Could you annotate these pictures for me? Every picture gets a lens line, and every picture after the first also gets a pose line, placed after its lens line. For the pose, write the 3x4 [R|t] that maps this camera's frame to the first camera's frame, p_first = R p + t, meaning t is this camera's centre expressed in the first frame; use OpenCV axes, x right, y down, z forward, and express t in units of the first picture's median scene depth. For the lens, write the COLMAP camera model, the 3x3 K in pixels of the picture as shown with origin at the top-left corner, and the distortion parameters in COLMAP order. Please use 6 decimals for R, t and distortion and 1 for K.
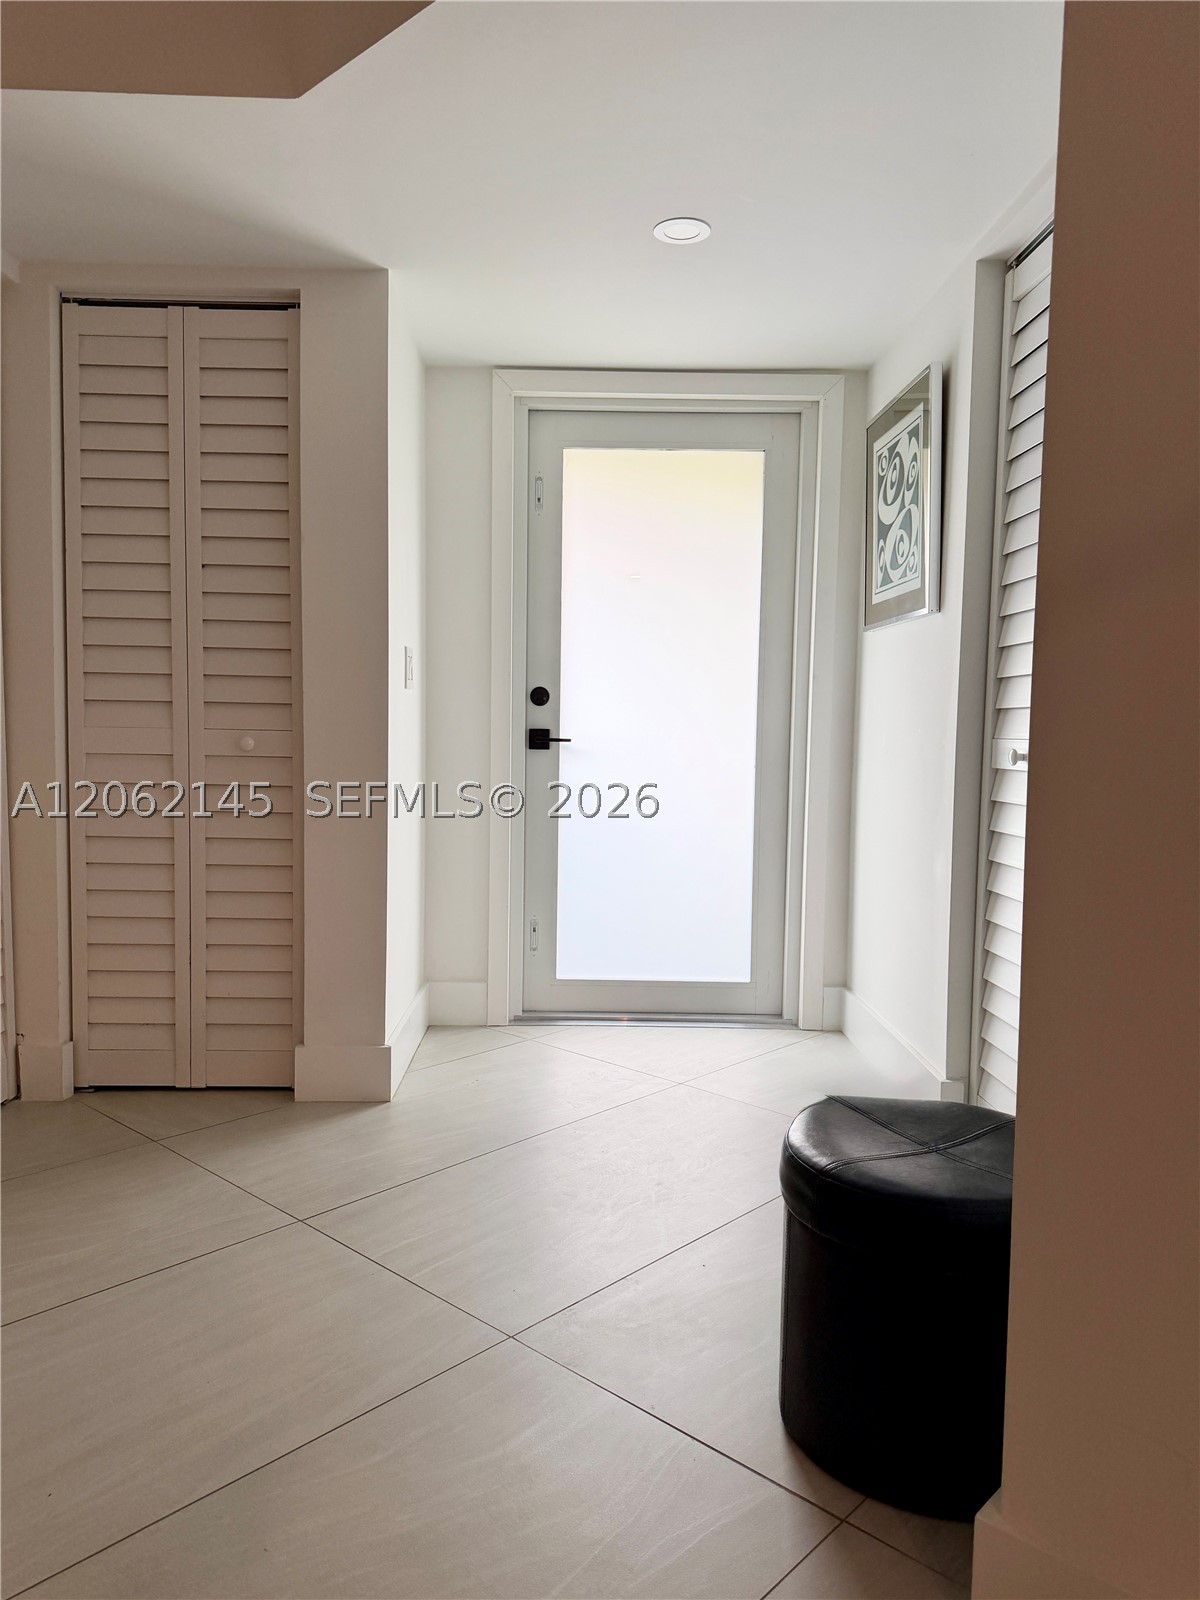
lens RADIAL K [[1114.6, 0, 595.5], [0, 1114.6, 794.1], [0, 0, 1]] dist [0.077374, 0.001636]
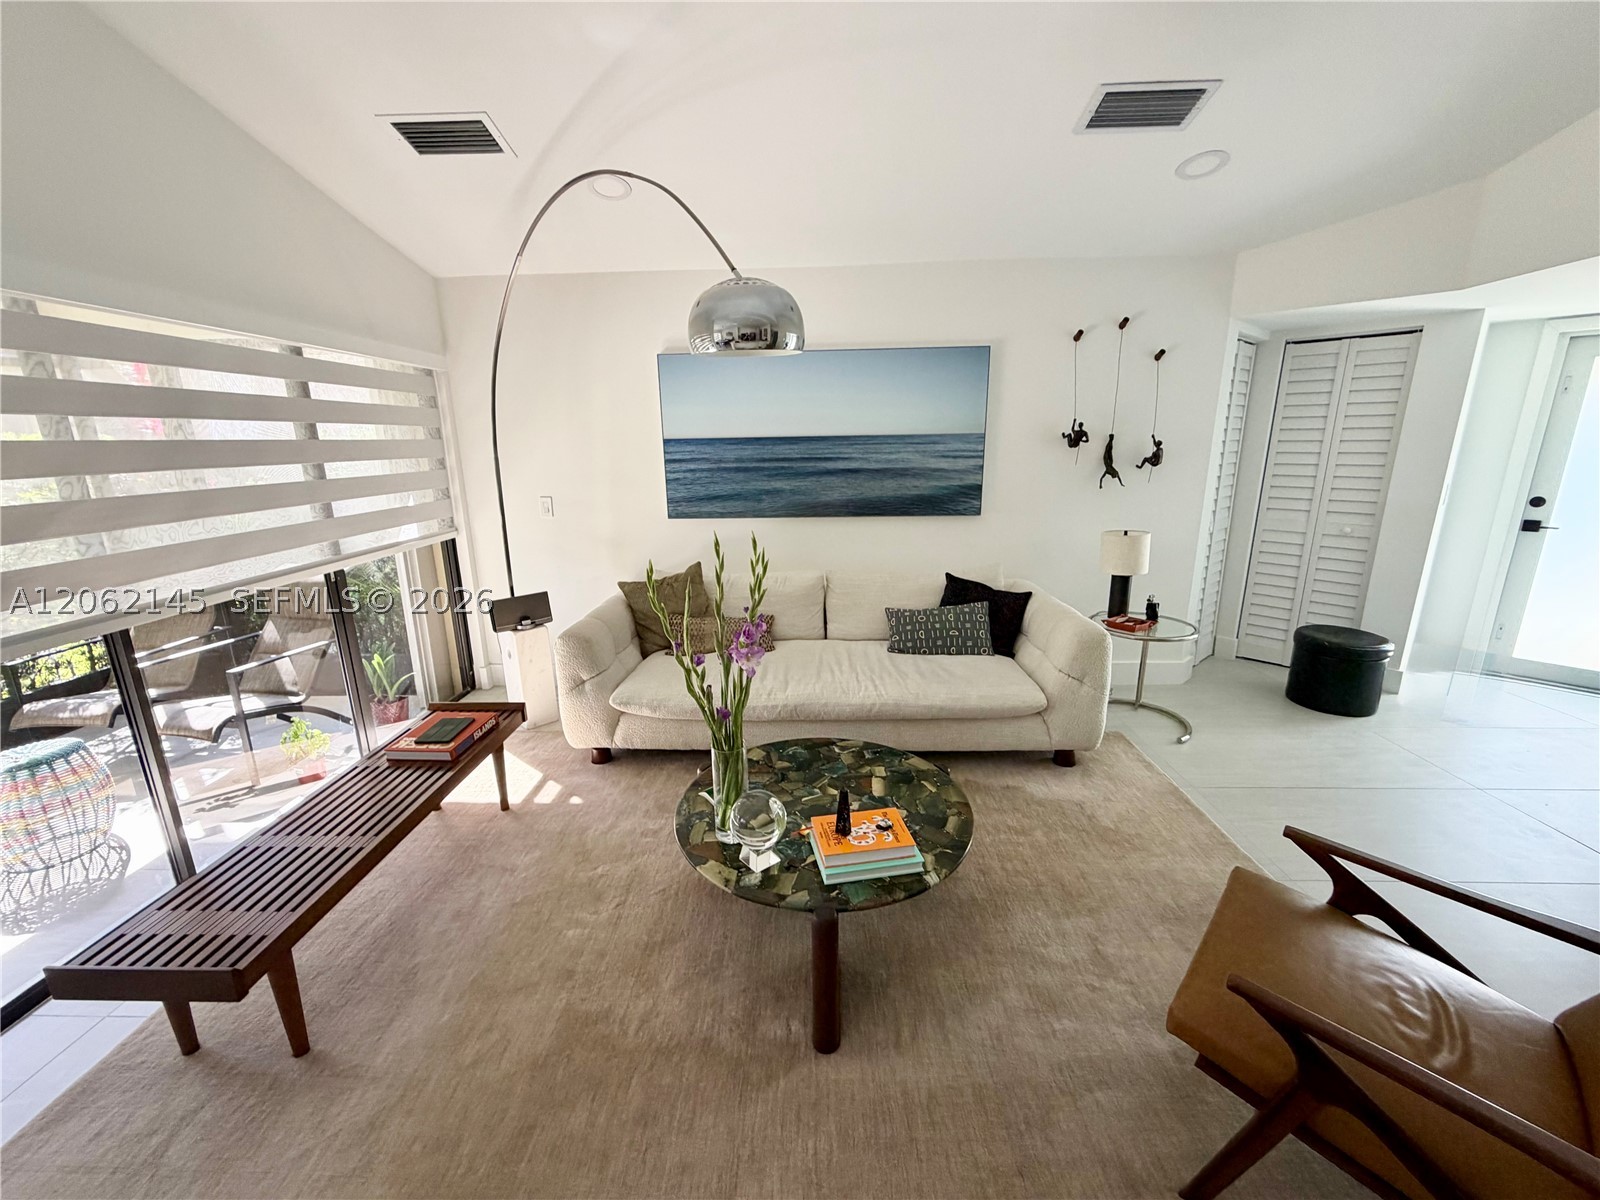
lens RADIAL K [[649.1, 0, 799.9], [0, 649.1, 597.7], [0, 0, 1]] dist [0.007851, 0.000598]
pose [[0.664444, 0.159380, -0.730145, -0.053256], [-0.016589, 0.979899, 0.198801, -0.155556], [0.747154, -0.119980, 0.653732, -0.722830]]
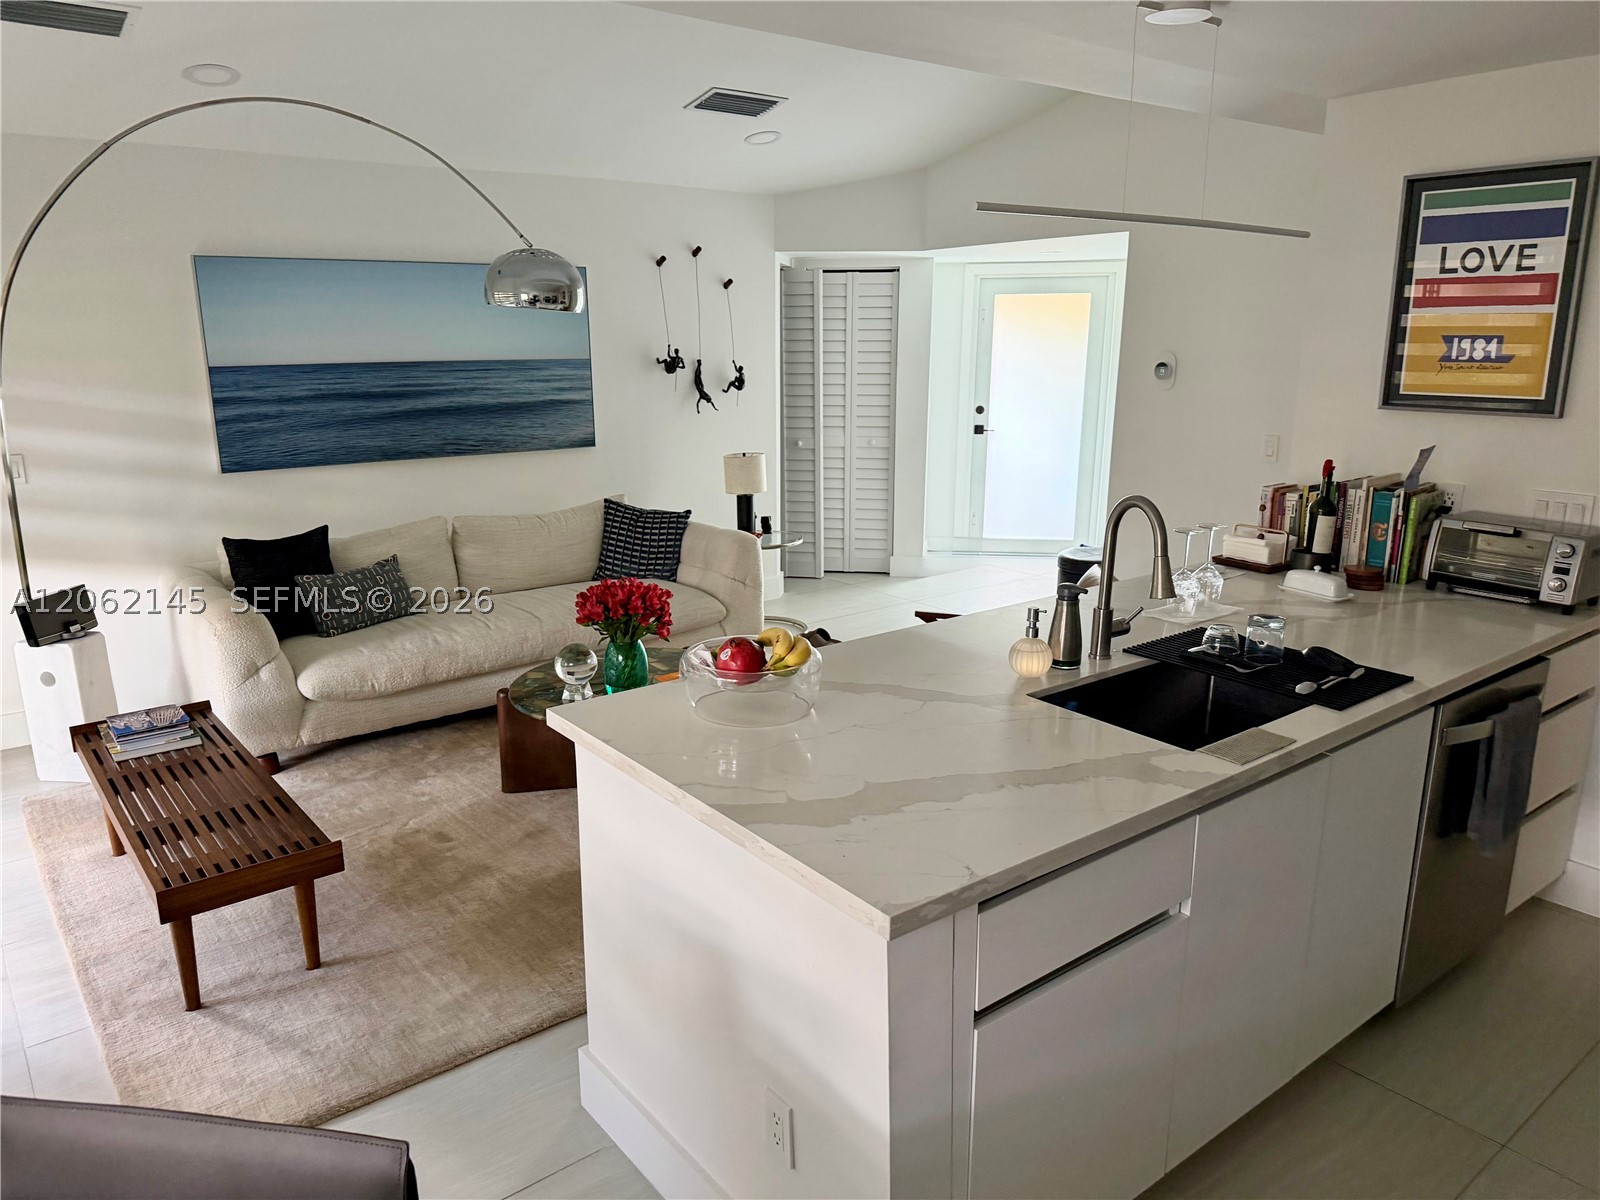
lens RADIAL K [[1114.6, 0, 787.5], [0, 1114.6, 603.2], [0, 0, 1]] dist [0.077374, 0.001636]
pose [[0.988485, 0.023258, -0.149519, -0.107192], [0.006565, 0.980595, 0.195932, -0.184394], [0.151175, -0.194658, 0.969151, -1.591565]]
